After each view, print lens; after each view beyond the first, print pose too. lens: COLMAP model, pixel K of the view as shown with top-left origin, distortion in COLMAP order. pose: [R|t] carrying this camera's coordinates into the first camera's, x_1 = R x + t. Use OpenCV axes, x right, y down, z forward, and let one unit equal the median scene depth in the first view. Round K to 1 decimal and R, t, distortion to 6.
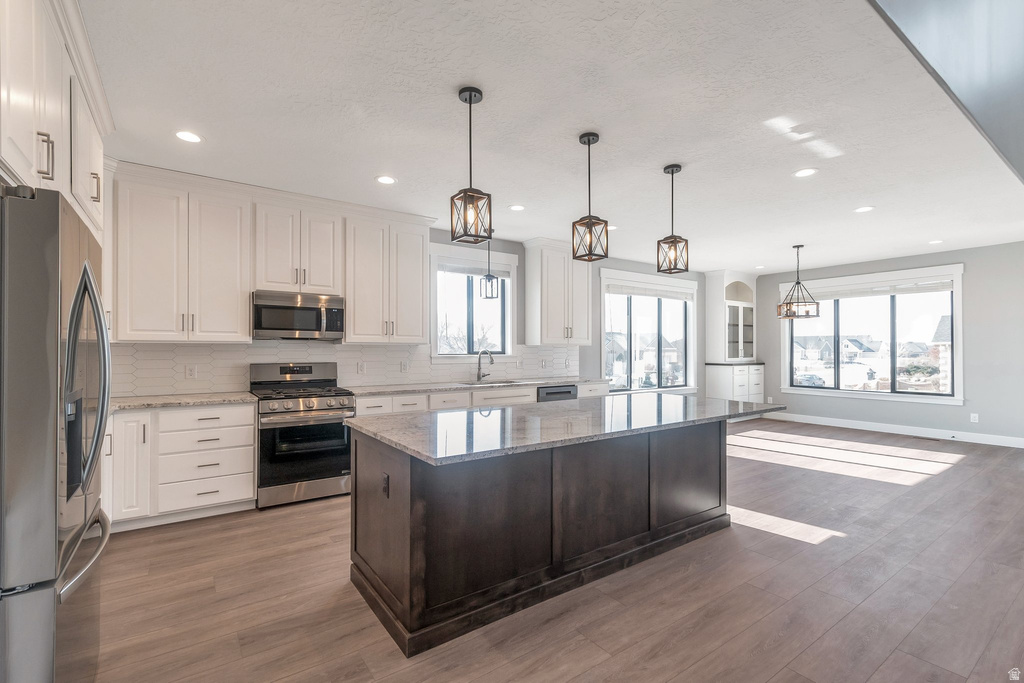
lens RADIAL K [[461.2, 0, 520.1], [0, 461.2, 347.3], [0, 0, 1]] dist [0.001922, 0.000966]
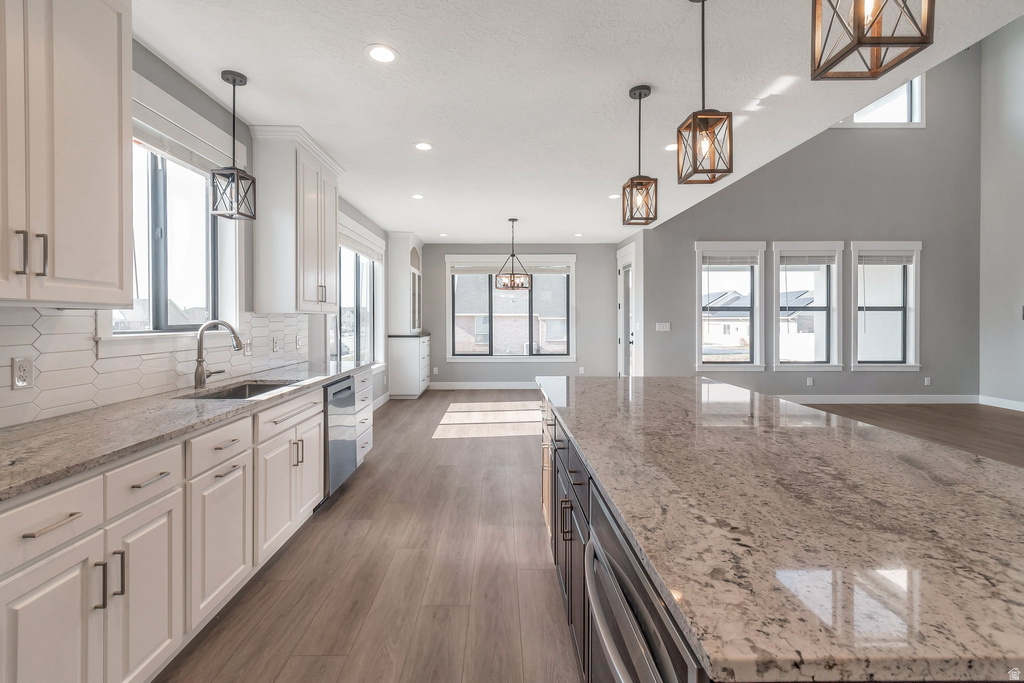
lens RADIAL K [[461.2, 0, 491.8], [0, 461.2, 323.3], [0, 0, 1]] dist [0.001922, 0.000966]
pose [[0.583230, -0.008079, 0.812267, -0.296208], [-0.001663, 0.999937, 0.011139, 0.001560], [-0.812305, -0.007847, 0.583180, 0.476067]]
